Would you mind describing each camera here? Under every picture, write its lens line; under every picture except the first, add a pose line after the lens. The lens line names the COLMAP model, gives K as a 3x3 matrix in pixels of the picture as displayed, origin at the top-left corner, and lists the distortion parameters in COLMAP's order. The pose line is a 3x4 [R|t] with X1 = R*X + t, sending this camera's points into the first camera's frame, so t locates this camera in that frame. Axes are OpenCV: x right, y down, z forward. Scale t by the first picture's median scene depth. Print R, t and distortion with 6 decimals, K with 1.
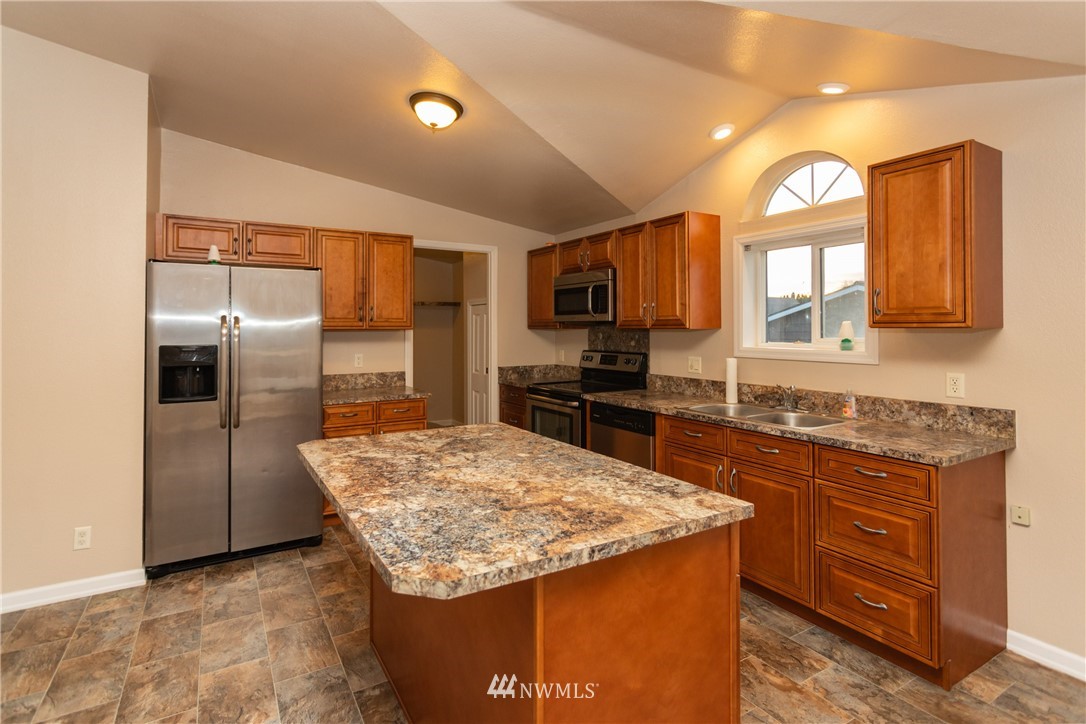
lens RADIAL K [[525.6, 0, 543.0], [0, 525.6, 362.0], [0, 0, 1]] dist [0.002732, 0.000822]
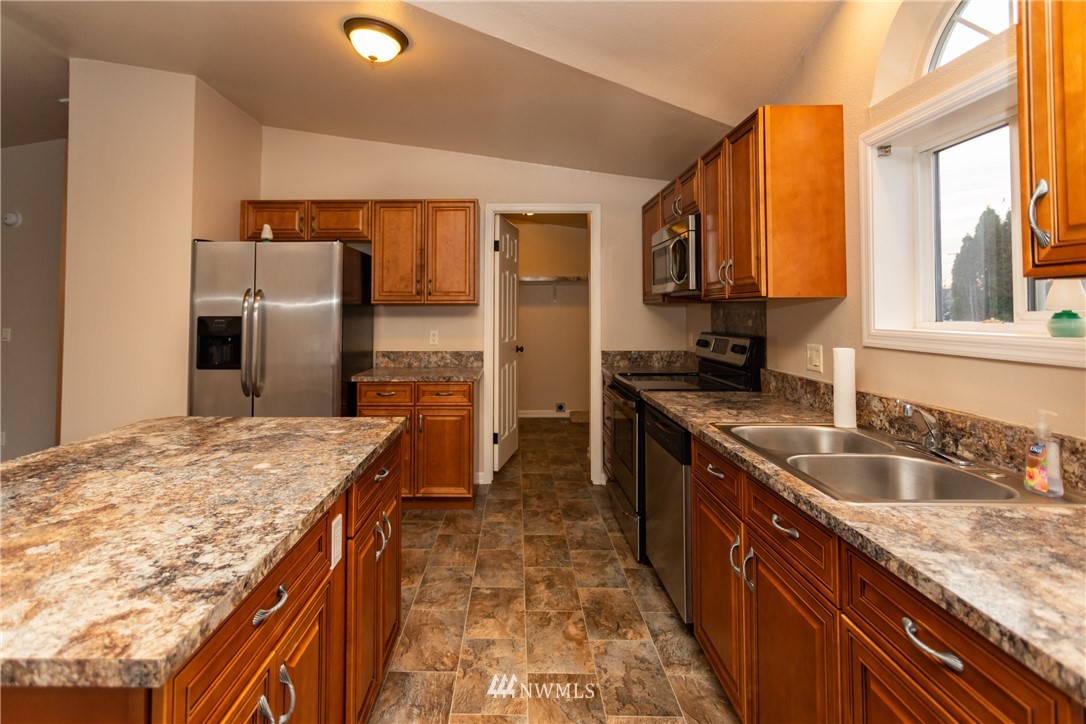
lens RADIAL K [[541.1, 0, 541.2], [0, 541.1, 328.1], [0, 0, 1]] dist [0.001572, 0.000207]
pose [[0.848384, 0.016168, -0.529135, 0.372308], [-0.034405, 0.999104, -0.024635, -0.002609], [0.528263, 0.039105, 0.848180, 0.316849]]
